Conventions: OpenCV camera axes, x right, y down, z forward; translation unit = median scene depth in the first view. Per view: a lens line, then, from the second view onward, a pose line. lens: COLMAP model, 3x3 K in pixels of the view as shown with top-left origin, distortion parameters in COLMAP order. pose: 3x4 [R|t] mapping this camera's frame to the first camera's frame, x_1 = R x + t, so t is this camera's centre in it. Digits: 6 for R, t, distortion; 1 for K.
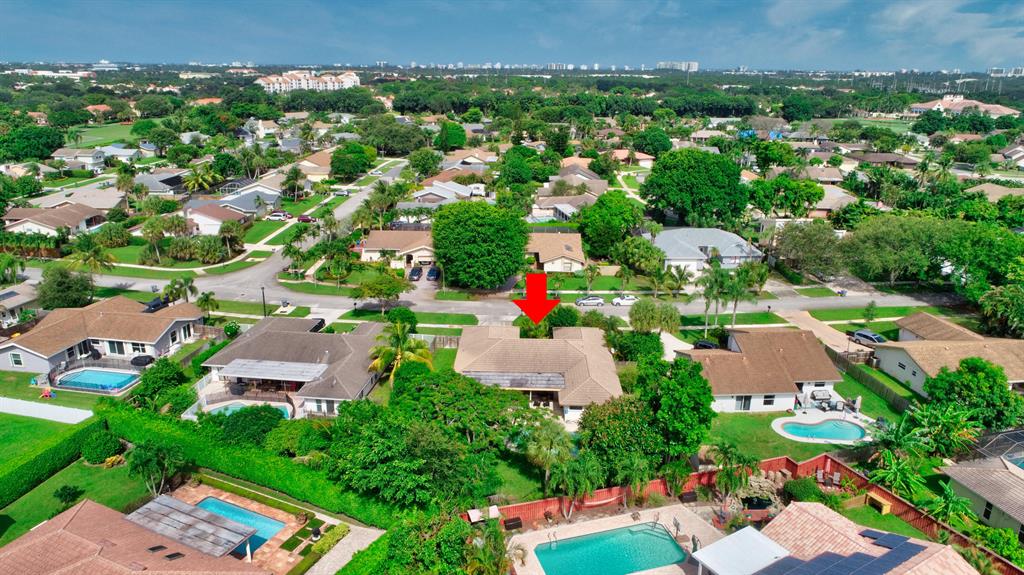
lens RADIAL K [[688.2, 0, 511.6], [0, 688.2, 286.3], [0, 0, 1]] dist [-0.001051, 0.004822]
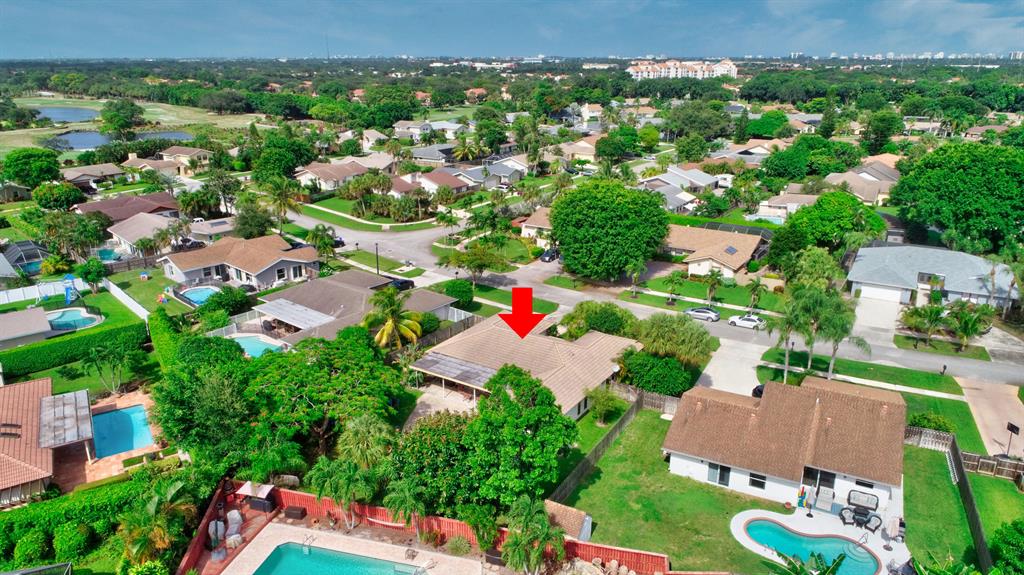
lens RADIAL K [[688.2, 0, 513.5], [0, 688.2, 289.0], [0, 0, 1]] dist [-0.001051, 0.004822]
pose [[0.848054, 0.160150, -0.505129, 0.322656], [-0.153588, 0.986606, 0.054945, -0.017486], [0.507163, 0.030985, 0.861293, 0.180094]]
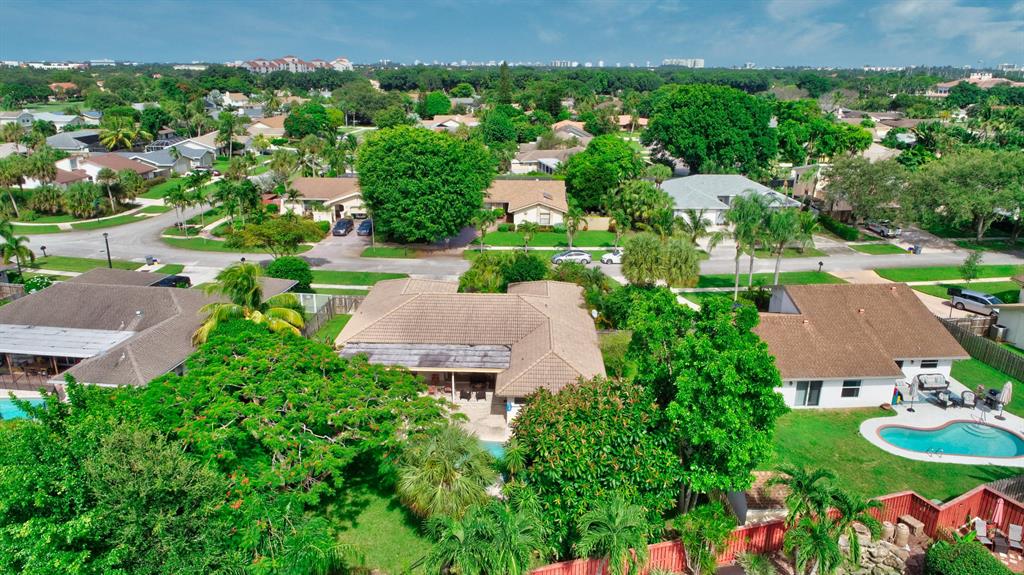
lens RADIAL K [[688.2, 0, 511.9], [0, 688.2, 287.8], [0, 0, 1]] dist [-0.001051, 0.004822]
pose [[0.999975, -0.000005, -0.007093, 0.054833], [0.000013, 0.999999, 0.001146, 0.050970], [0.007093, -0.001147, 0.999974, 0.265157]]
